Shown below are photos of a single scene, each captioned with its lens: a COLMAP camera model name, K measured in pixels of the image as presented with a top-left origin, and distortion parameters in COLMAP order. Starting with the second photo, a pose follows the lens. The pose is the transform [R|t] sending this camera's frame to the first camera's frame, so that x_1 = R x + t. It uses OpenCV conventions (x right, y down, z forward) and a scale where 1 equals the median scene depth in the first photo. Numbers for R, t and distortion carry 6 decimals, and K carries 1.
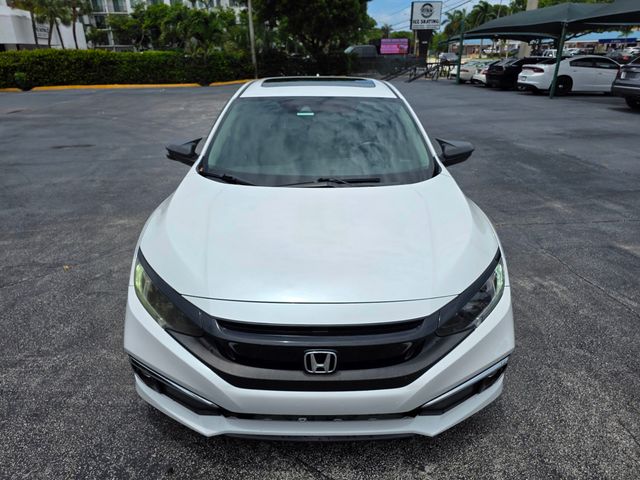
lens RADIAL K [[430.7, 0, 320.7], [0, 430.7, 240.9], [0, 0, 1]] dist [0.044749, -0.040121]
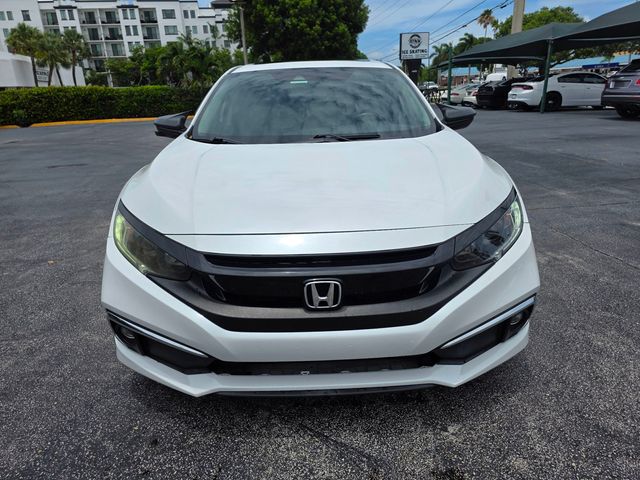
lens RADIAL K [[430.7, 0, 322.0], [0, 430.7, 237.8], [0, 0, 1]] dist [0.044749, -0.040121]
pose [[0.999323, -0.036357, 0.005570, -0.001303], [0.036687, 0.996070, -0.080615, 0.095825], [-0.002617, 0.080765, 0.996730, 0.049186]]
